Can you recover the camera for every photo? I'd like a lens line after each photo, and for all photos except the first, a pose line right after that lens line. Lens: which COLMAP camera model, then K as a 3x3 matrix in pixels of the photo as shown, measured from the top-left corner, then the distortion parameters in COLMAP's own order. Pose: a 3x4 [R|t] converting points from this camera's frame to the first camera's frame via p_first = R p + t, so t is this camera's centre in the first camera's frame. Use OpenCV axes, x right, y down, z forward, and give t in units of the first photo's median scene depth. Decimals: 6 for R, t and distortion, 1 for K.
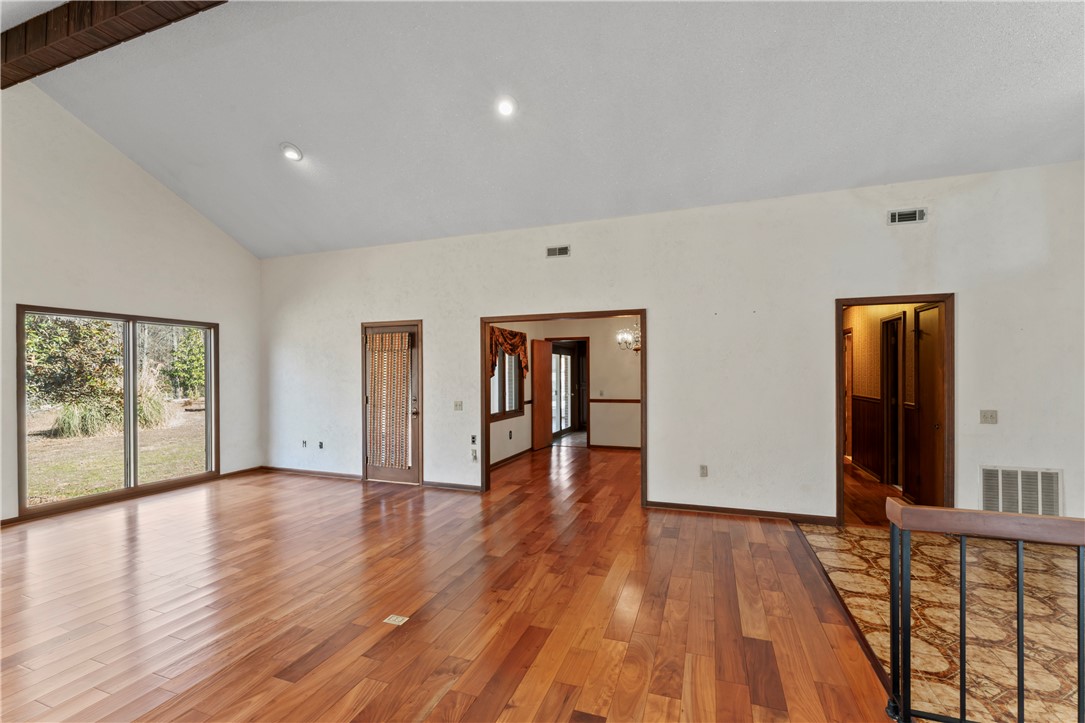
lens RADIAL K [[467.5, 0, 535.8], [0, 467.5, 366.4], [0, 0, 1]] dist [0.001248, 0.000911]
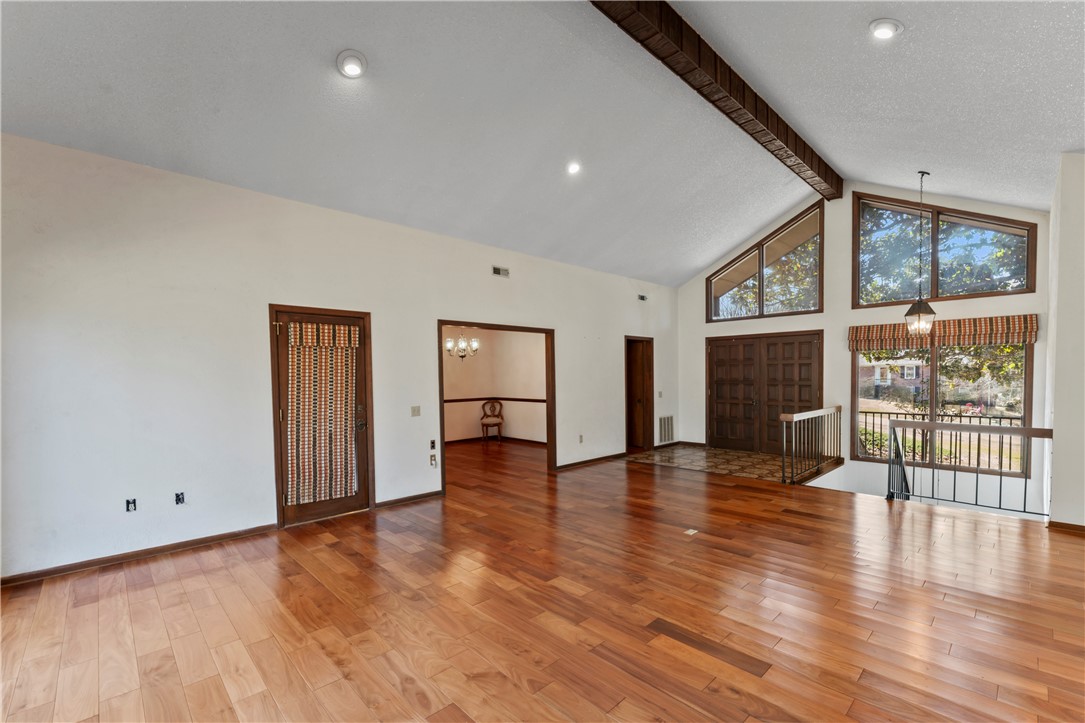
lens RADIAL K [[467.5, 0, 549.8], [0, 467.5, 380.1], [0, 0, 1]] dist [0.001248, 0.000911]
pose [[0.429231, -0.008081, 0.903159, -0.940274], [-0.001699, 0.999951, 0.009754, 0.013086], [-0.903193, -0.005721, 0.429196, 0.378127]]
